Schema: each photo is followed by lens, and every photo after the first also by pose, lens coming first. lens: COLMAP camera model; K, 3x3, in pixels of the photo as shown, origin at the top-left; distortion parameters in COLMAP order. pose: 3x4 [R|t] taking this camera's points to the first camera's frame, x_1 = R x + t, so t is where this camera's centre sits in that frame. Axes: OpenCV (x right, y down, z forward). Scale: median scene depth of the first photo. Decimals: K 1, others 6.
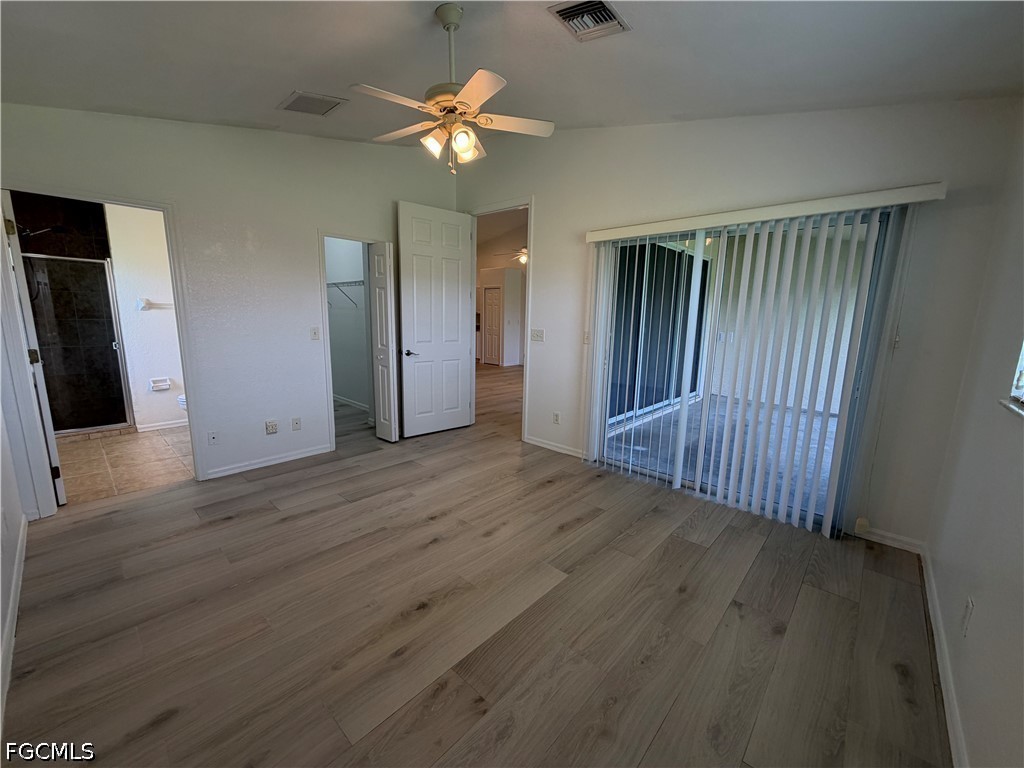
lens RADIAL K [[407.9, 0, 510.4], [0, 407.9, 381.2], [0, 0, 1]] dist [0.001223, -0.000140]
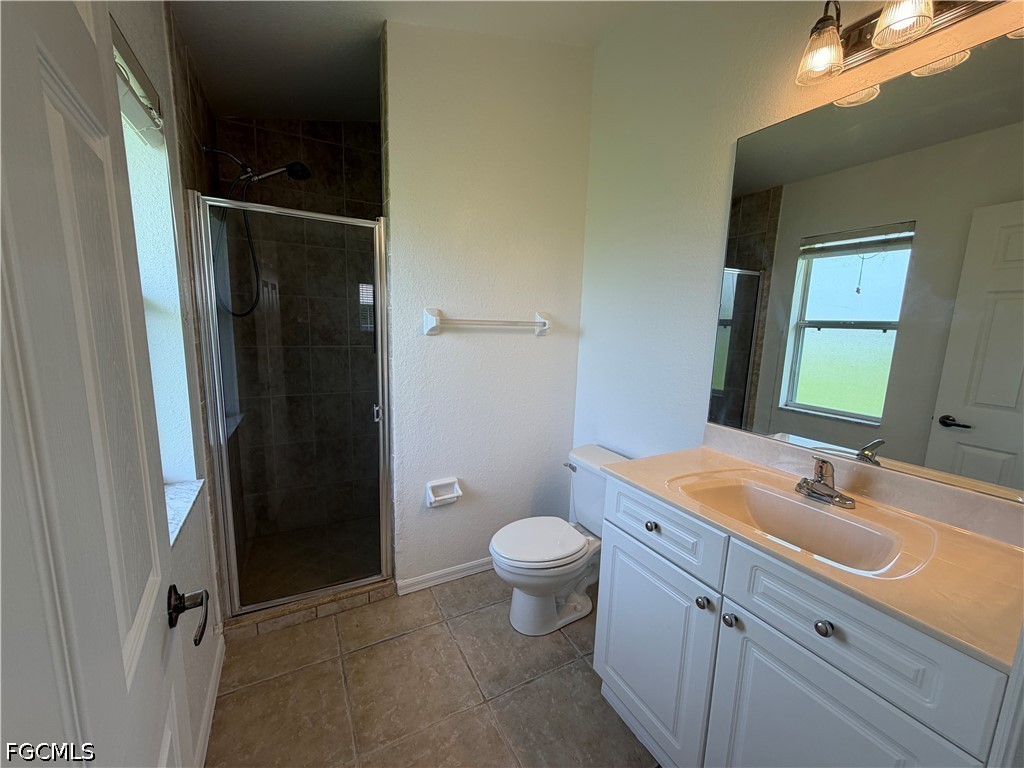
lens RADIAL K [[407.9, 0, 513.0], [0, 407.9, 387.0], [0, 0, 1]] dist [0.001223, -0.000140]
pose [[0.946102, 0.062409, -0.317798, -0.604250], [-0.070545, 0.997408, -0.014148, -0.105062], [0.316091, 0.035805, 0.948053, 0.546809]]
